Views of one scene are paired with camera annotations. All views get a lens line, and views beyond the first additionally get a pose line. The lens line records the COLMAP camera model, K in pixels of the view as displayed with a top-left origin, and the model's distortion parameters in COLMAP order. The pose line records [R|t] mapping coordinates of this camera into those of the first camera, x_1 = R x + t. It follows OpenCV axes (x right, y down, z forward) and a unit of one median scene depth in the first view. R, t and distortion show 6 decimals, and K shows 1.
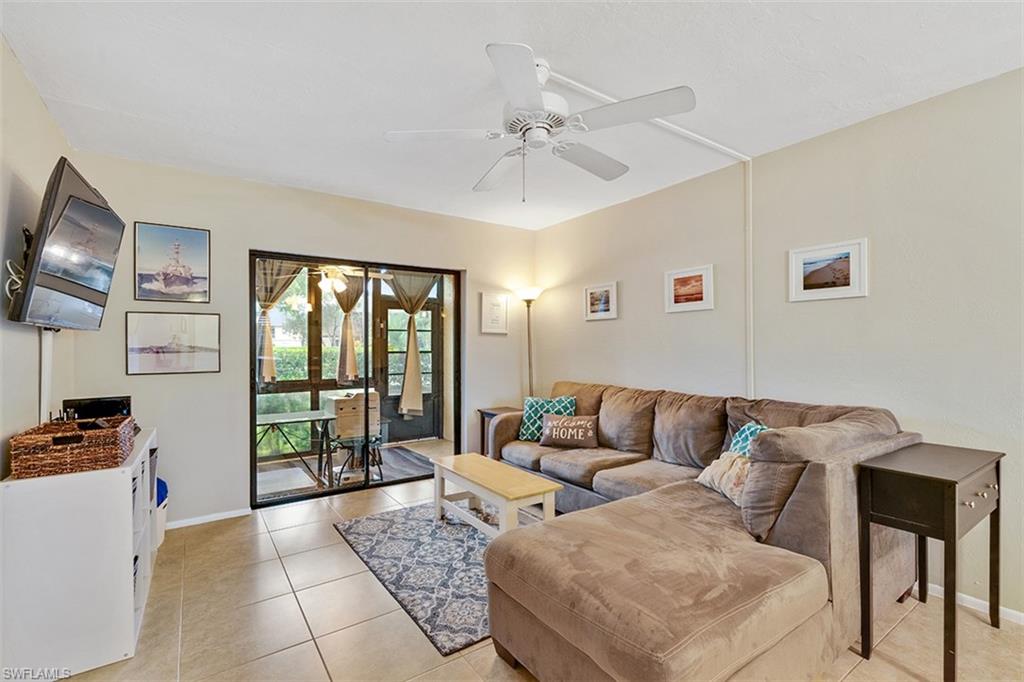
lens RADIAL K [[458.6, 0, 512.6], [0, 458.6, 344.5], [0, 0, 1]] dist [-0.008980, 0.002286]
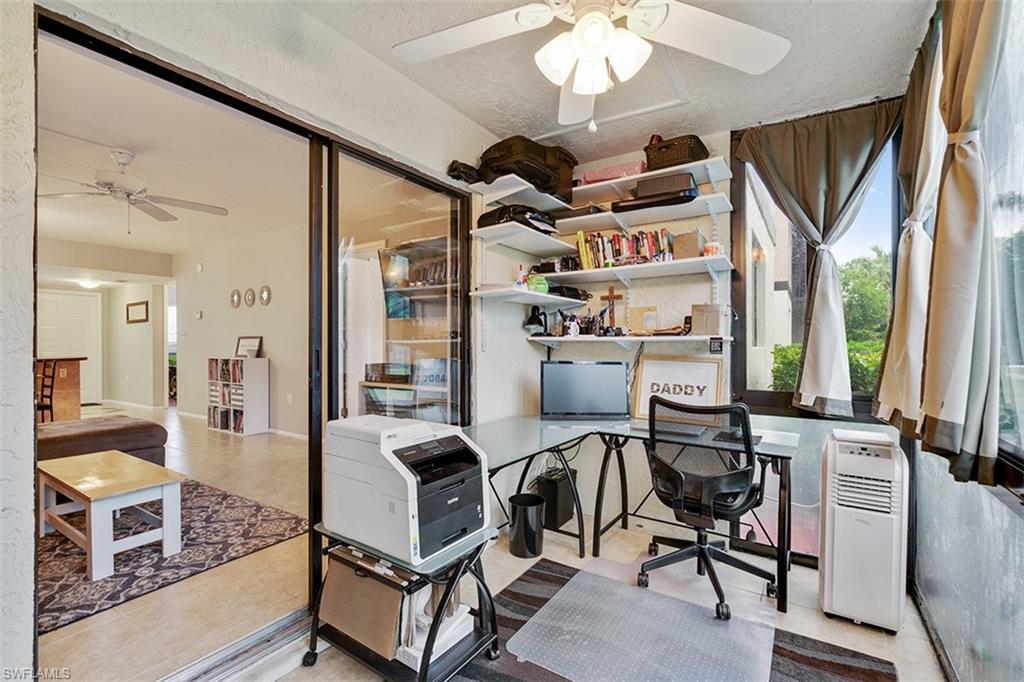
lens RADIAL K [[458.6, 0, 514.1], [0, 458.6, 344.0], [0, 0, 1]] dist [-0.008980, 0.002286]
pose [[-0.925348, 0.002163, -0.379114, -0.355995], [0.003470, 0.999990, -0.002763, 0.050089], [0.379104, -0.003872, -0.925346, 1.720451]]
